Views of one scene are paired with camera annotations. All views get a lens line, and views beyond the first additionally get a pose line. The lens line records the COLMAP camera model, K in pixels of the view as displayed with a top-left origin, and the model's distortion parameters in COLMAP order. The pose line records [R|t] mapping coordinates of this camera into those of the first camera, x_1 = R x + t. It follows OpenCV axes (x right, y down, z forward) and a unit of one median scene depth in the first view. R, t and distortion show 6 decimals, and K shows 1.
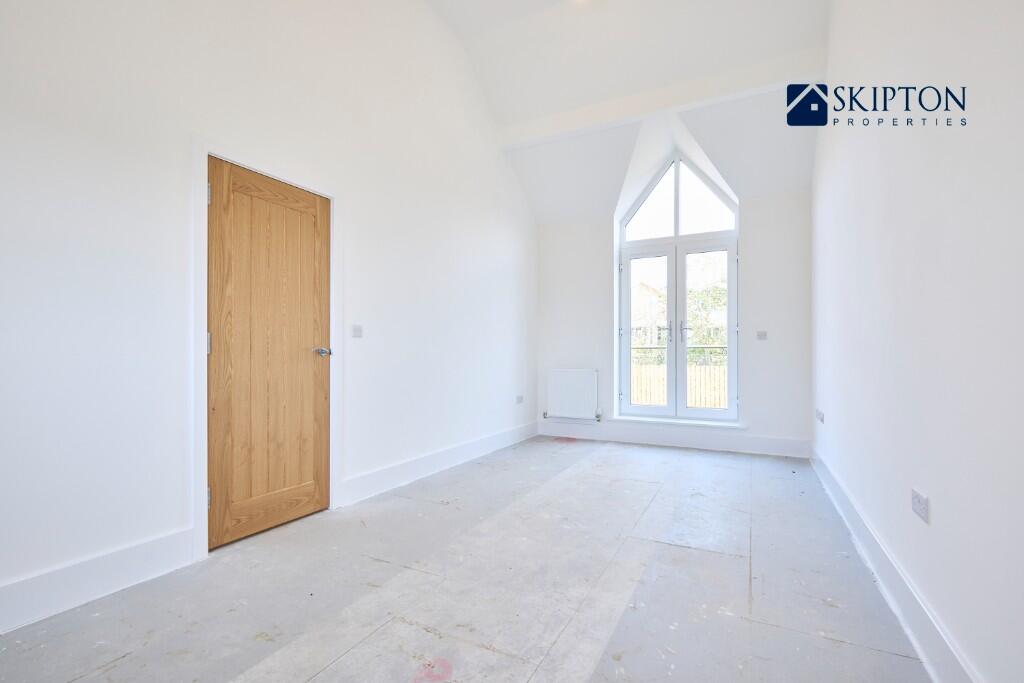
lens RADIAL K [[476.3, 0, 511.4], [0, 476.3, 357.6], [0, 0, 1]] dist [-0.001032, -0.000072]
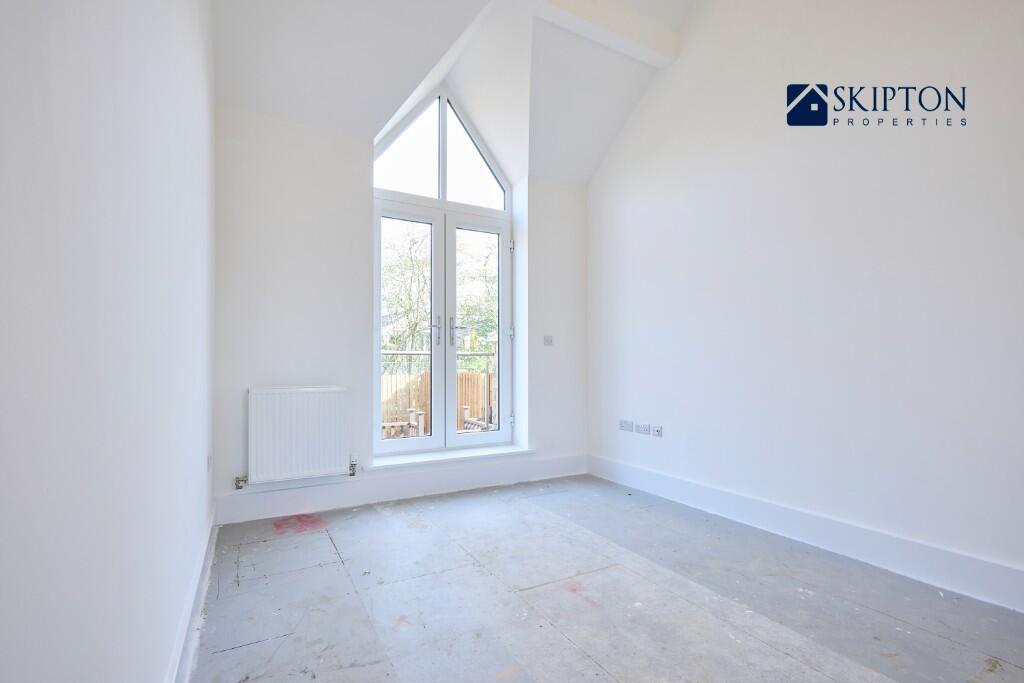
lens RADIAL K [[476.3, 0, 511.4], [0, 476.3, 357.6], [0, 0, 1]] dist [-0.001032, -0.000072]
pose [[0.556725, 0.009742, 0.830640, -0.201589], [0.000972, 0.999923, -0.012379, -0.004533], [-0.830696, 0.007699, 0.556673, 0.512126]]
